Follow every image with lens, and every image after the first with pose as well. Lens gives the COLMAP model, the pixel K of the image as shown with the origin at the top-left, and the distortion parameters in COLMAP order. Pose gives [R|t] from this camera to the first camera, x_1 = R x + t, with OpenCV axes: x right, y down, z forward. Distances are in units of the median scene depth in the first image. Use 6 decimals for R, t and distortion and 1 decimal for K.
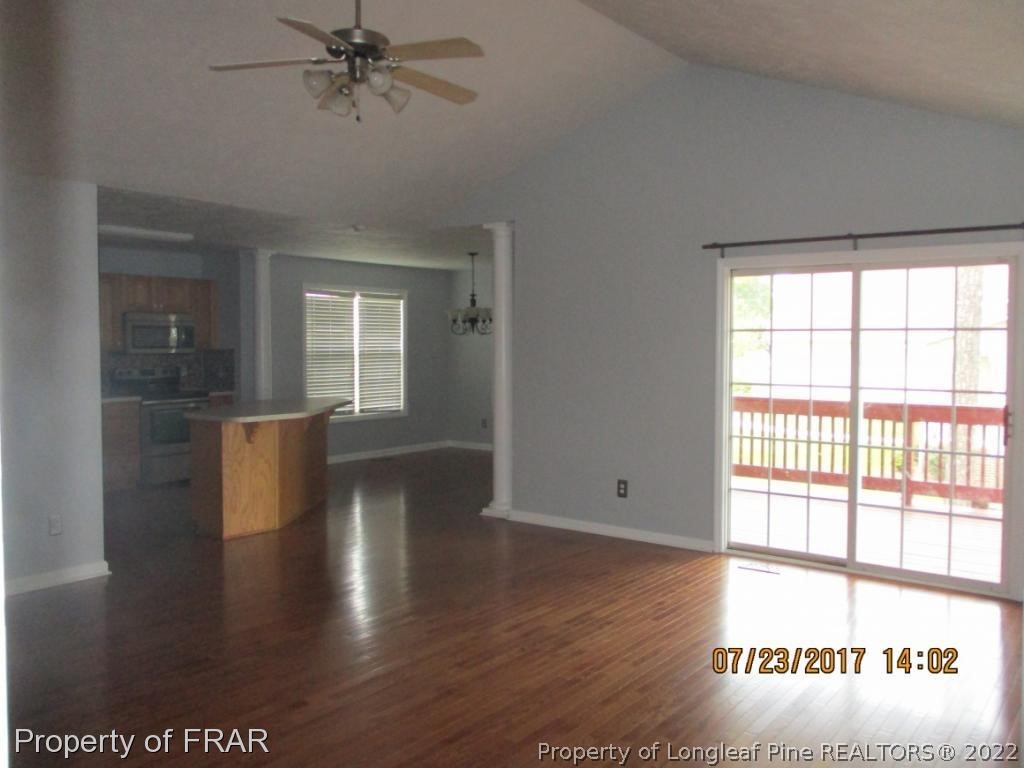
lens RADIAL K [[883.6, 0, 533.0], [0, 883.6, 360.2], [0, 0, 1]] dist [-0.012596, -0.006602]
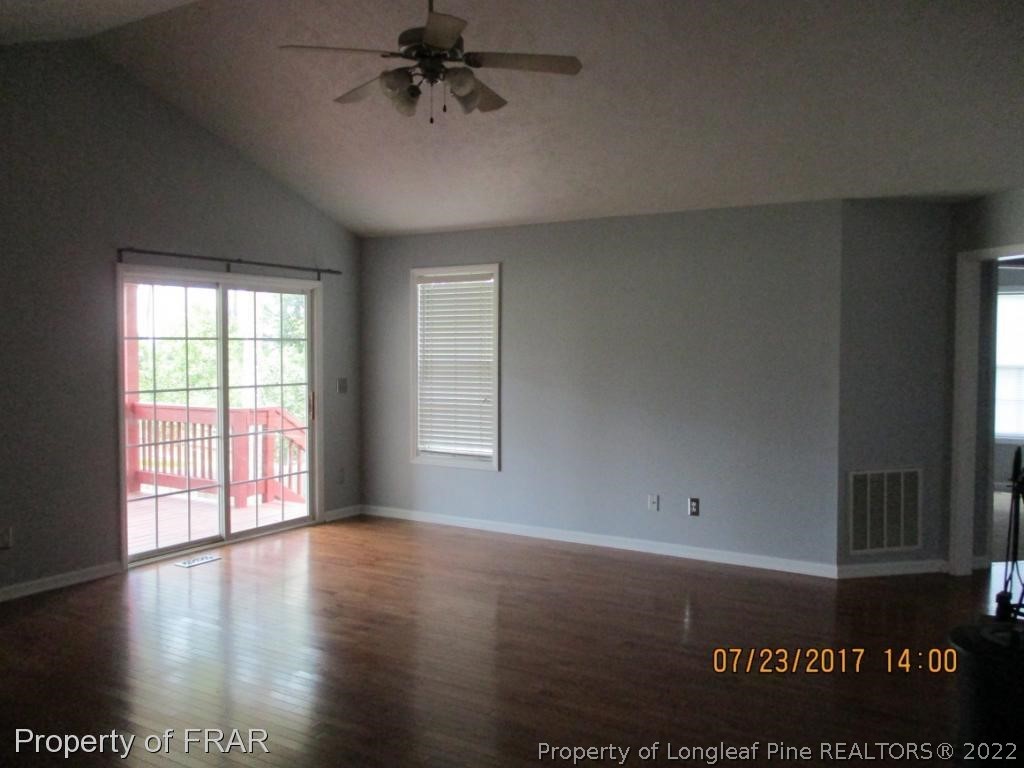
lens RADIAL K [[883.6, 0, 513.1], [0, 883.6, 383.7], [0, 0, 1]] dist [-0.012596, -0.006602]
pose [[-0.117381, -0.040342, 0.992267, -0.823793], [0.025877, 0.998711, 0.043665, -0.015706], [-0.992750, 0.030803, -0.116185, 0.727884]]
